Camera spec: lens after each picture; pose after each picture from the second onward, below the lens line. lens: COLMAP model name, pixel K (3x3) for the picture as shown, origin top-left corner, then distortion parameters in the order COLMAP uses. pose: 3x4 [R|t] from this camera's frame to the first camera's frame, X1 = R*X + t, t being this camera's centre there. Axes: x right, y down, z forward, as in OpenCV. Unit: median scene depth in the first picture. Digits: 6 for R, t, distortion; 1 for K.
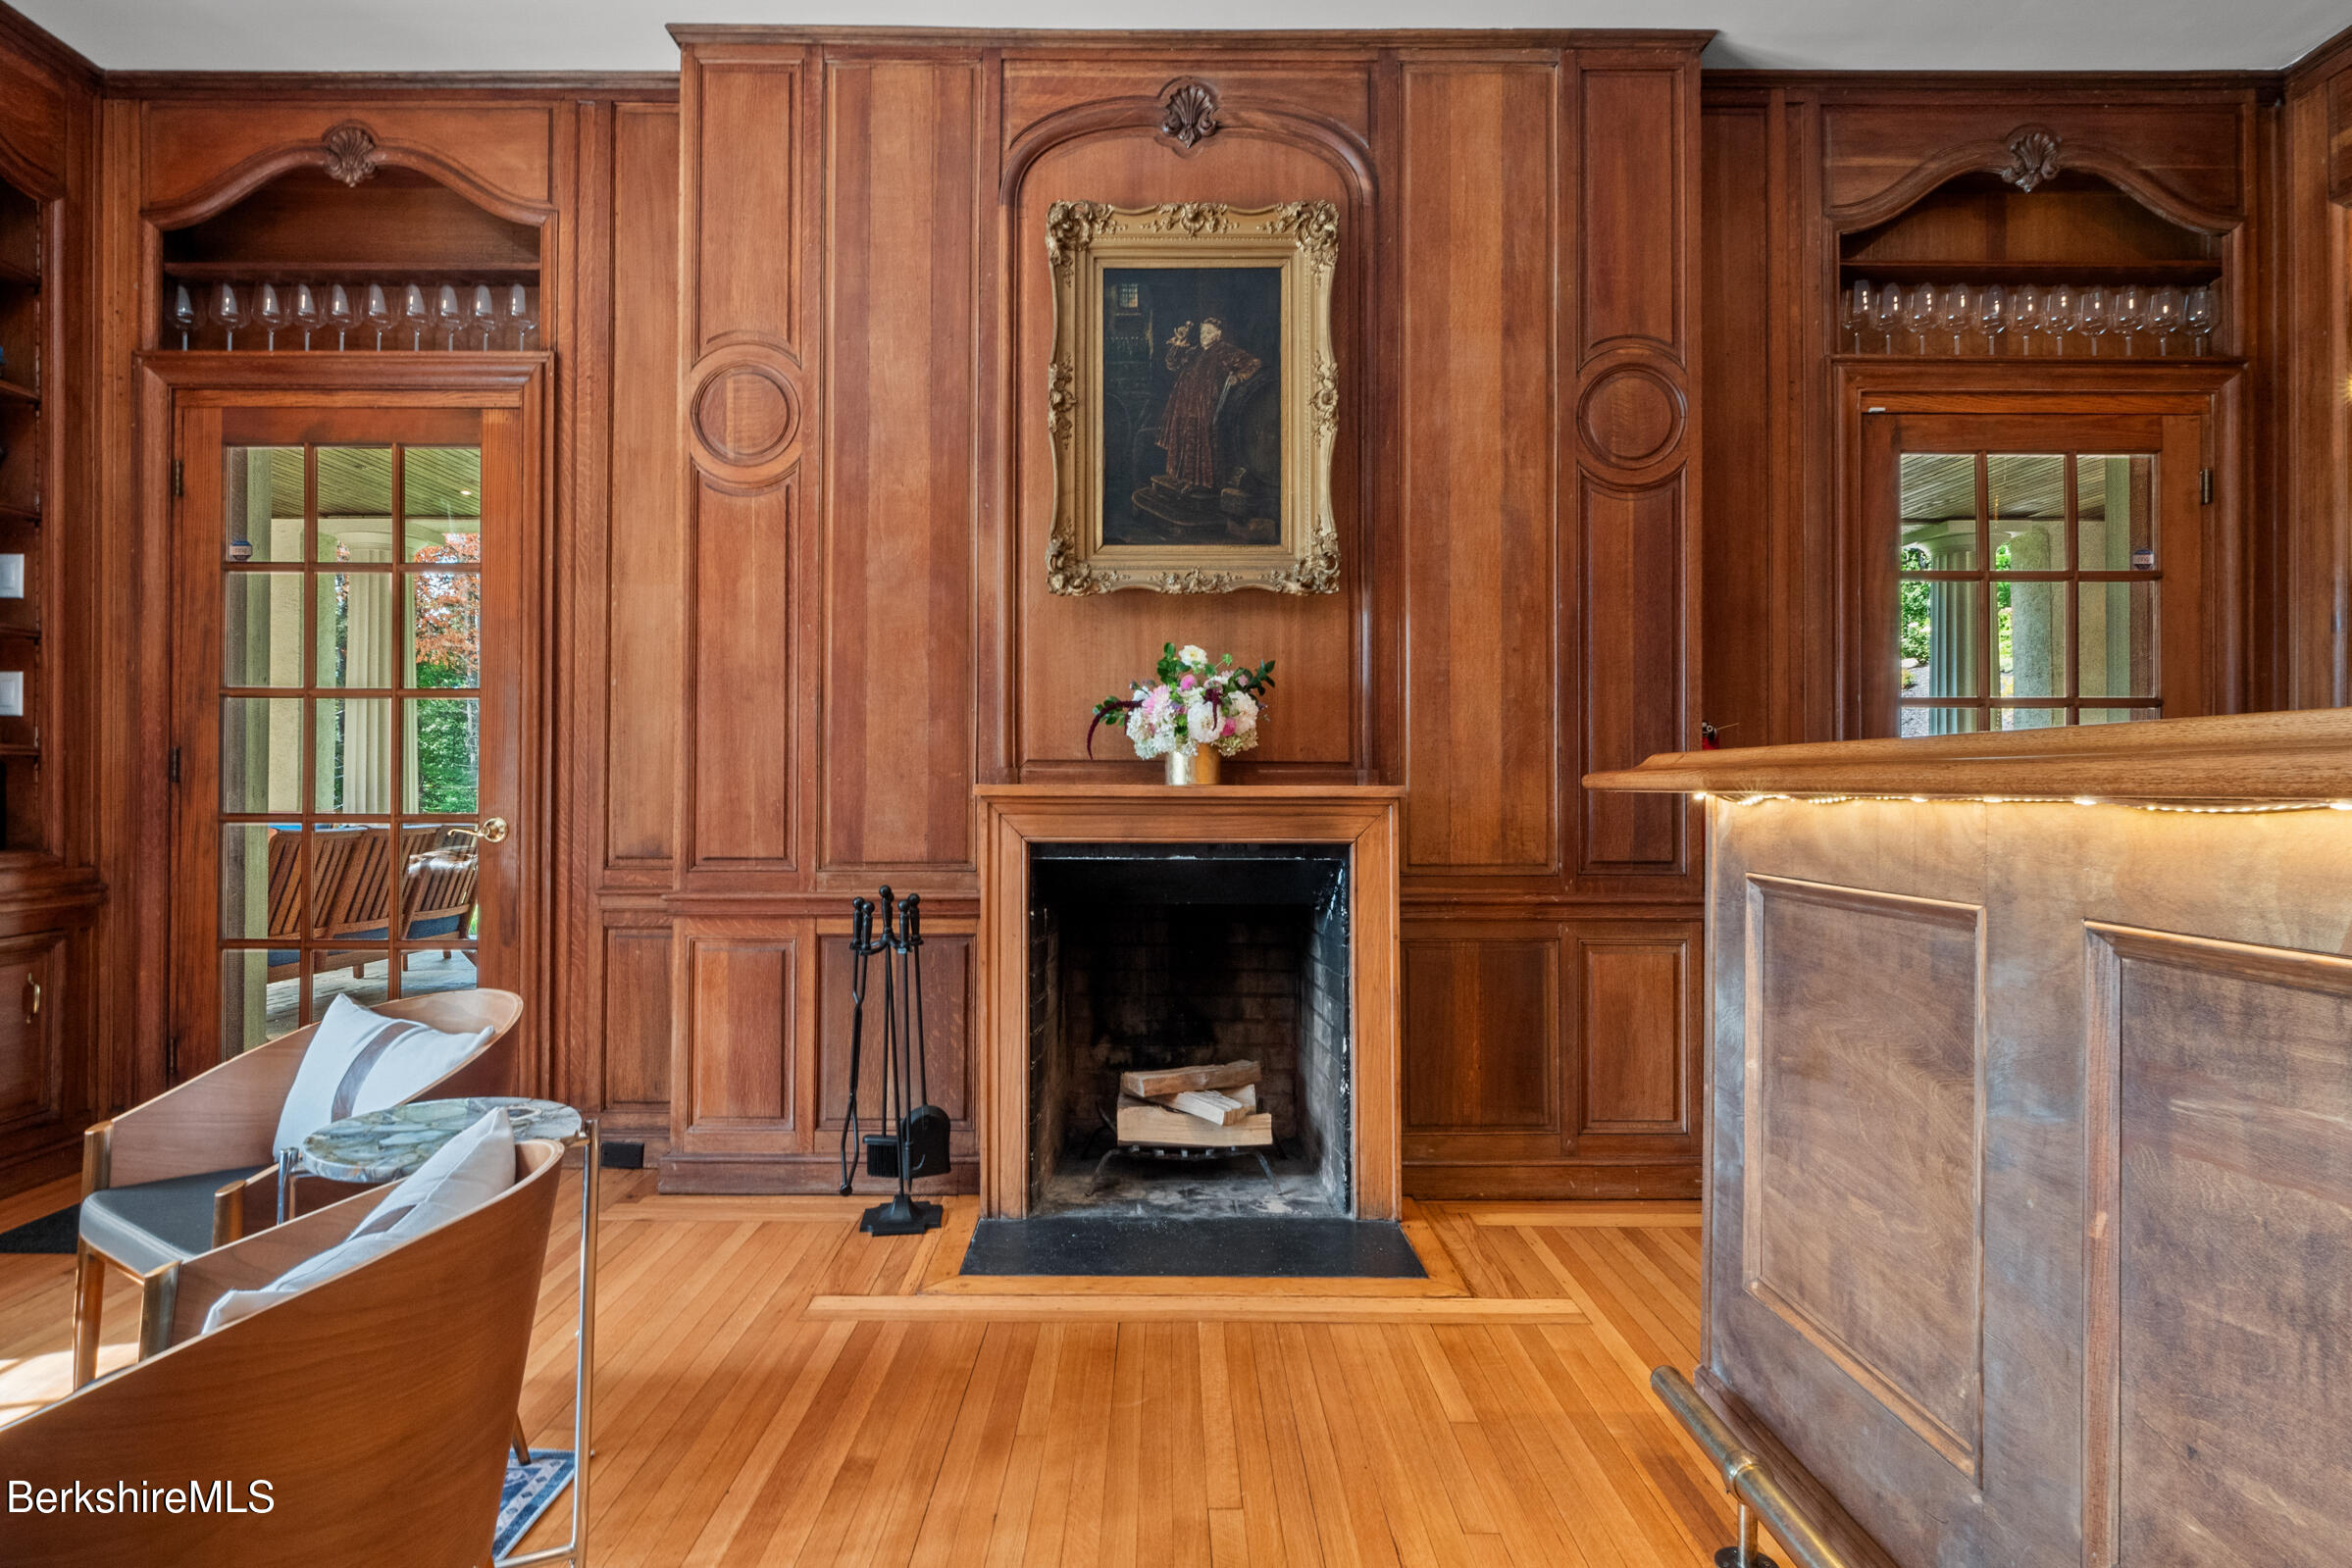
lens RADIAL K [[1224.8, 0, 1168.0], [0, 1224.8, 779.7], [0, 0, 1]] dist [-0.006502, -0.000052]
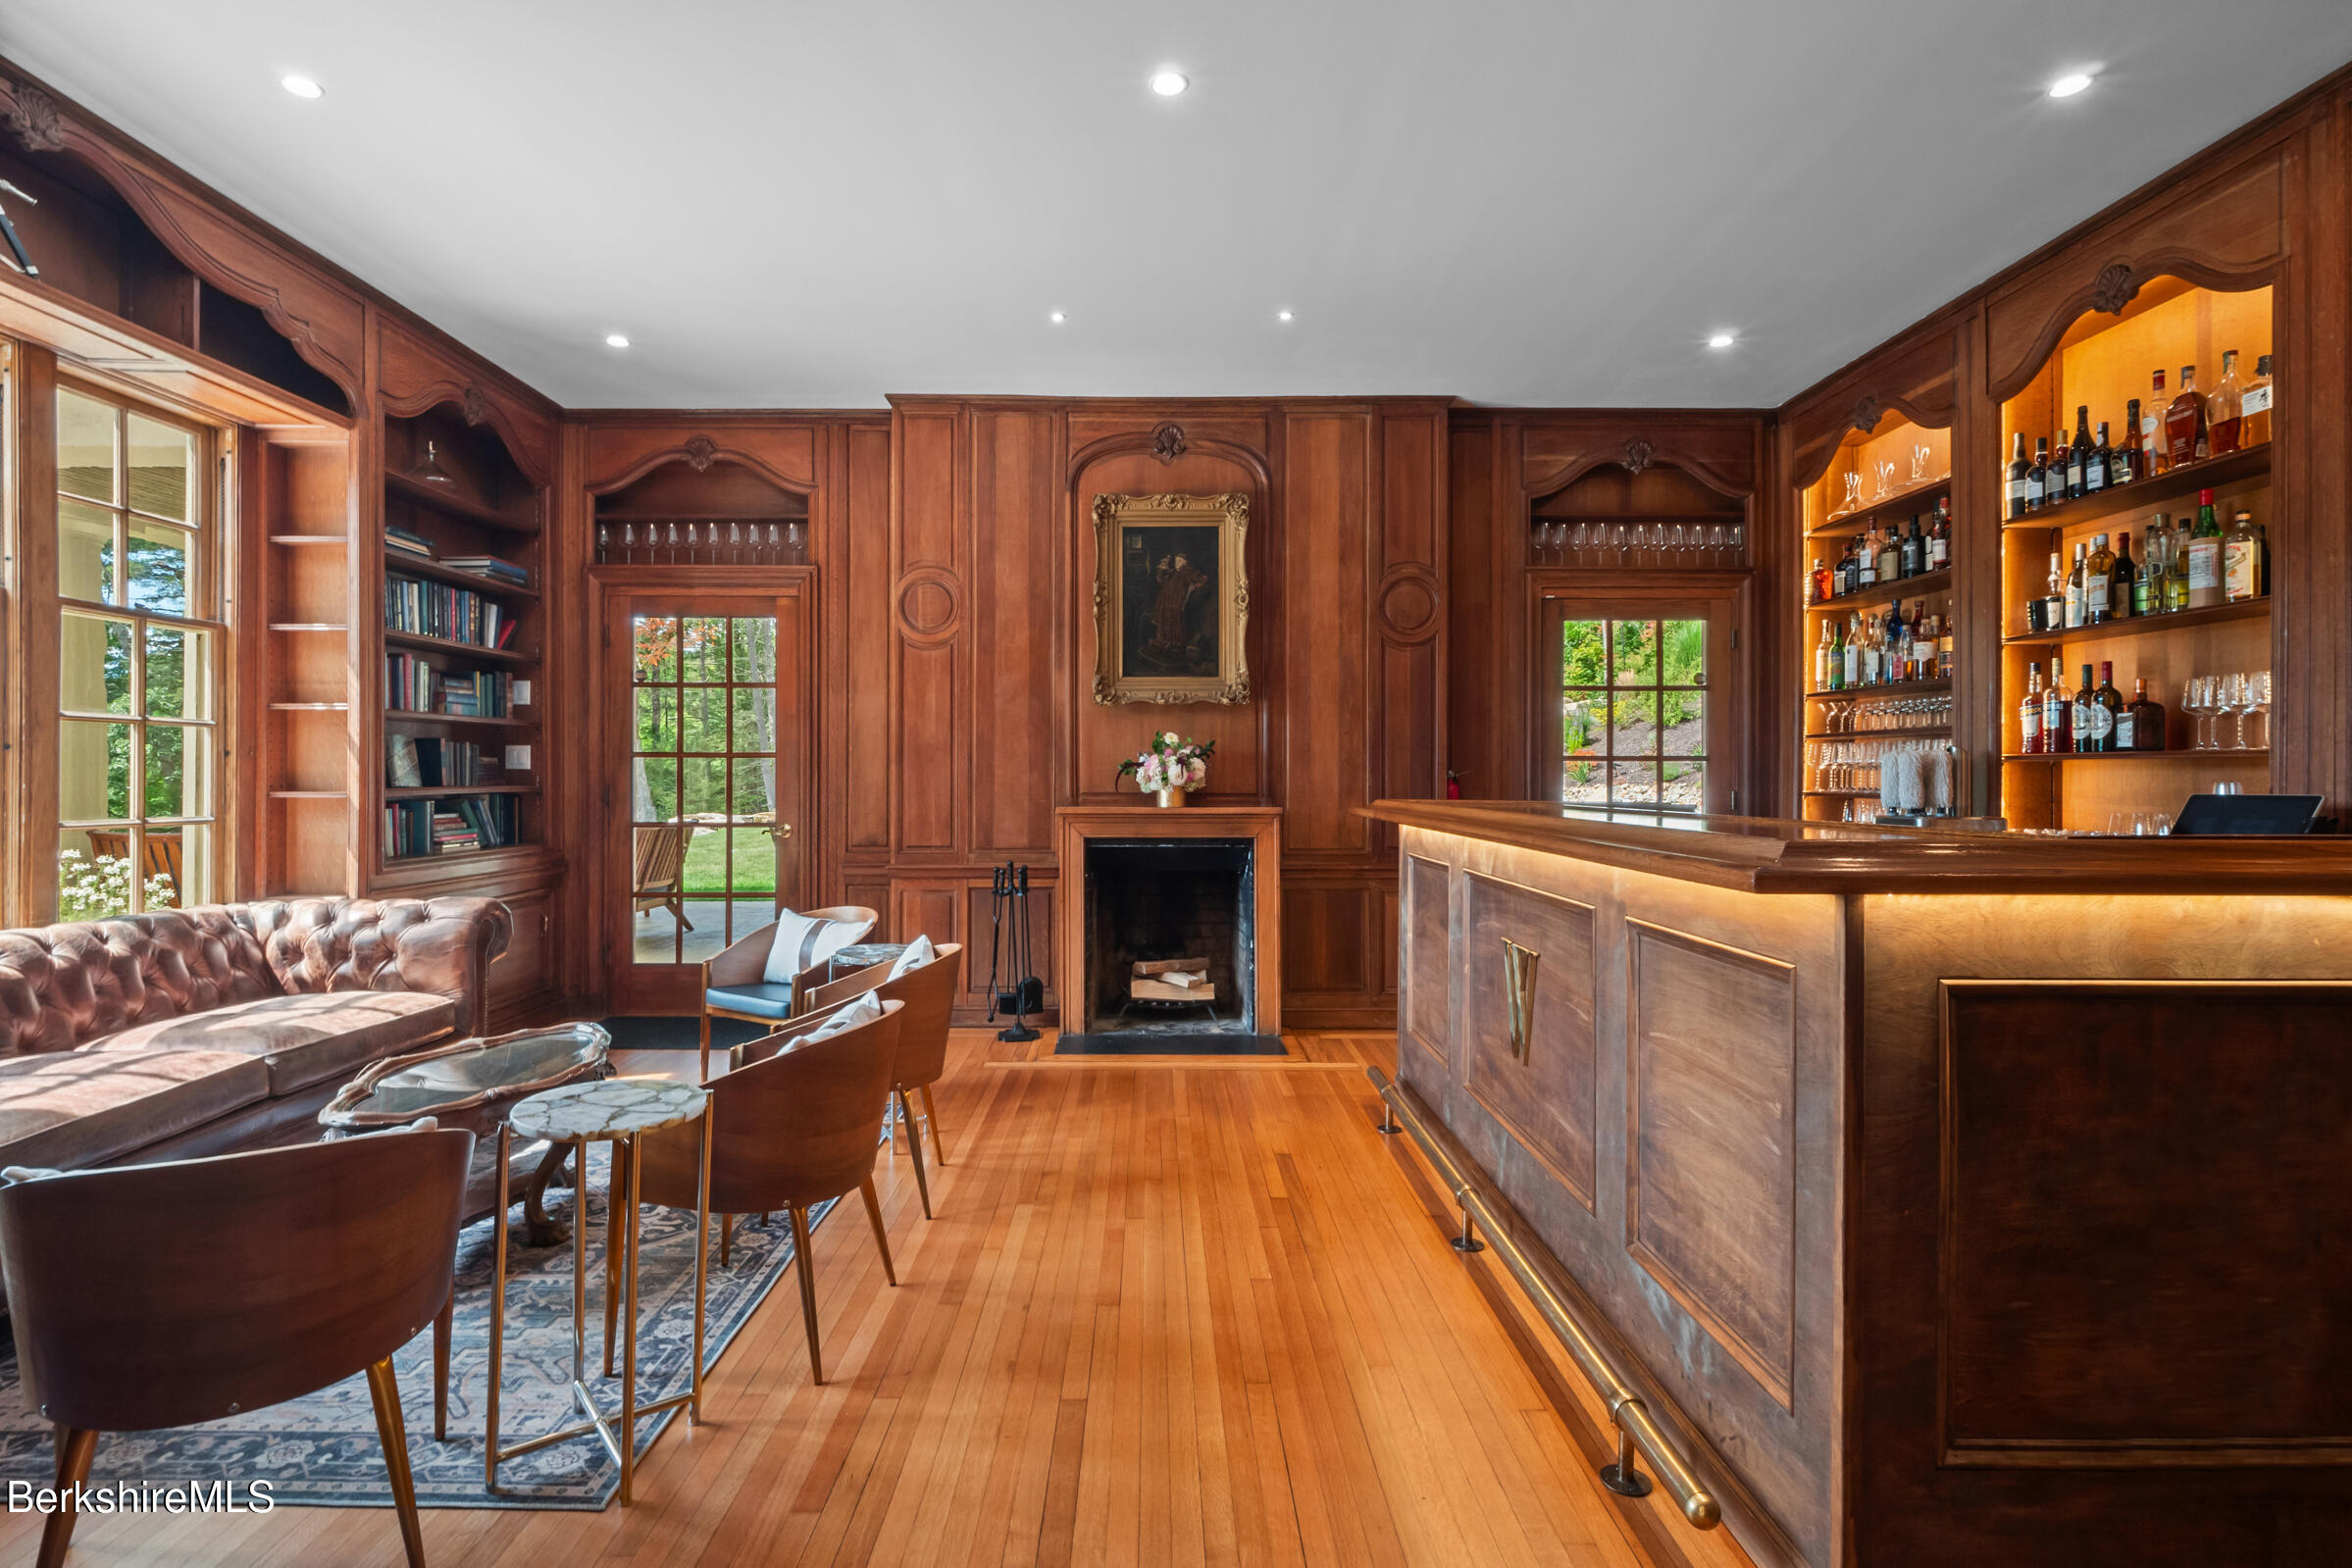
lens RADIAL K [[1140.3, 0, 1162.3], [0, 1140.3, 778.1], [0, 0, 1]] dist [0.003233, -0.001348]
pose [[0.999995, -0.001900, 0.002328, 0.002266], [0.001882, 0.999968, 0.007770, -0.050758], [-0.002343, -0.007766, 0.999967, -0.708318]]
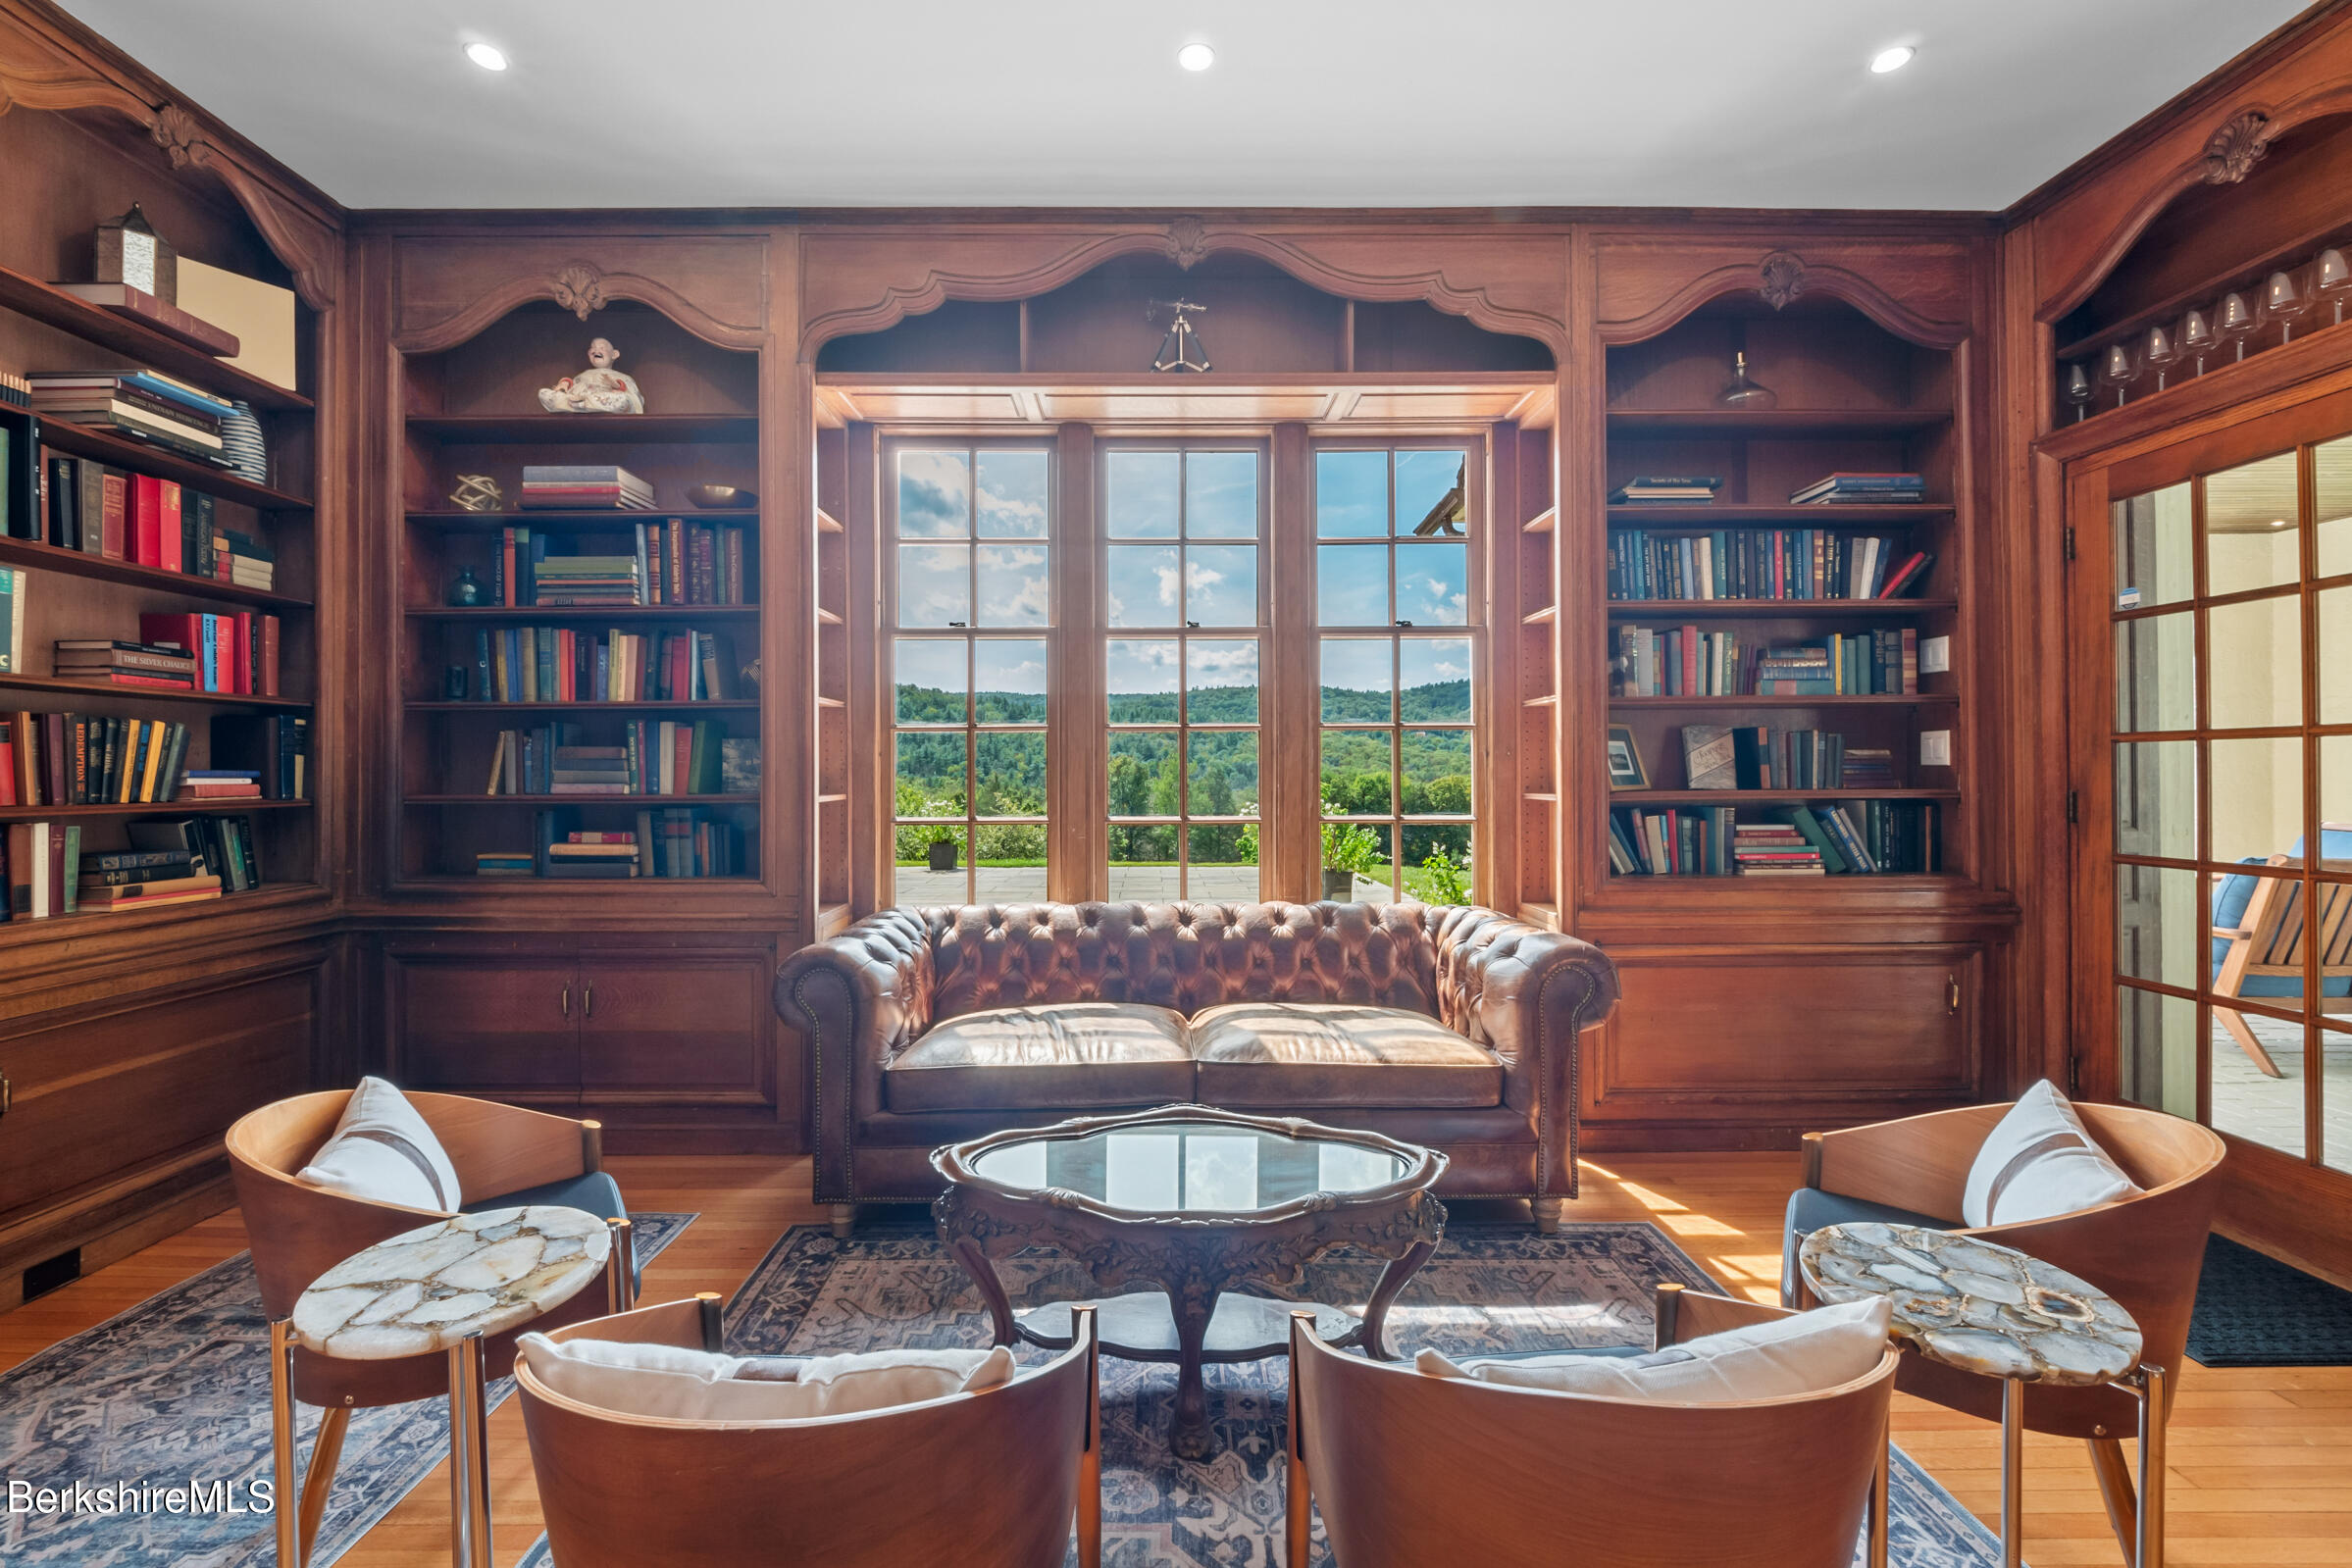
lens RADIAL K [[990.1, 0, 1160.8], [0, 990.1, 769.5], [0, 0, 1]] dist [-0.002478, -0.000225]
pose [[0.002211, -0.010707, -0.999940, 0.069445], [0.009182, 0.999901, -0.010686, -0.044722], [0.999955, -0.009158, 0.002309, 0.188895]]
